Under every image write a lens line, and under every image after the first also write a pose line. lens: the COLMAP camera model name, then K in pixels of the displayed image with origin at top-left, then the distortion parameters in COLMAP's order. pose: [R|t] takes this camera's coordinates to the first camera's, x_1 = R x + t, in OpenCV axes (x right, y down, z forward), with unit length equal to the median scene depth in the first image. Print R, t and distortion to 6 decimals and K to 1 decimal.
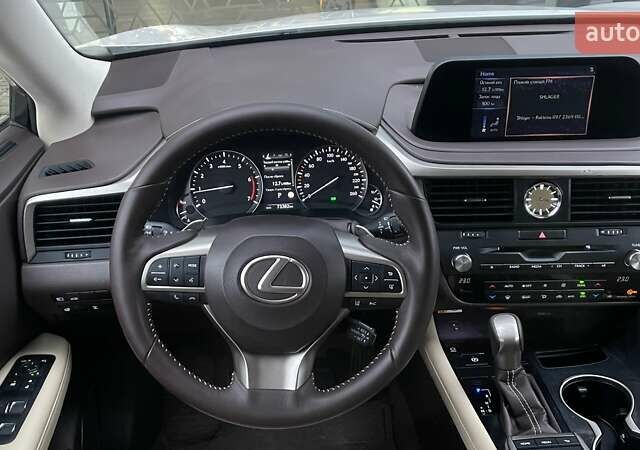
lens RADIAL K [[692.2, 0, 320.0], [0, 692.2, 225.0], [0, 0, 1]] dist [0.021336, -0.007863]
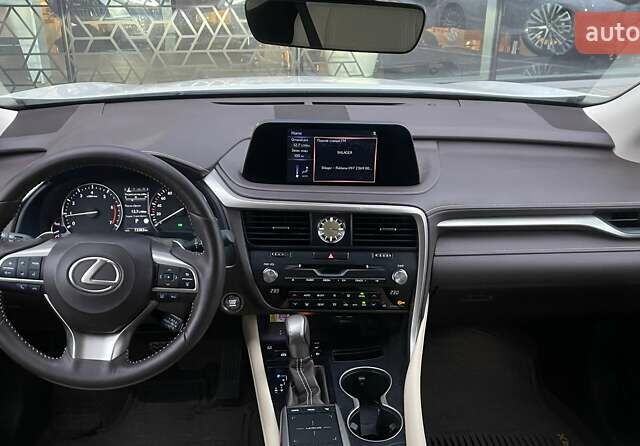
lens RADIAL K [[666.6, 0, 320.0], [0, 666.6, 223.0], [0, 0, 1]] dist [0.146467, -0.456790]
pose [[0.998041, 0.034450, 0.052225, 0.228753], [-0.030158, 0.996270, -0.080845, 0.054108], [-0.054815, 0.079112, 0.995358, -0.255902]]
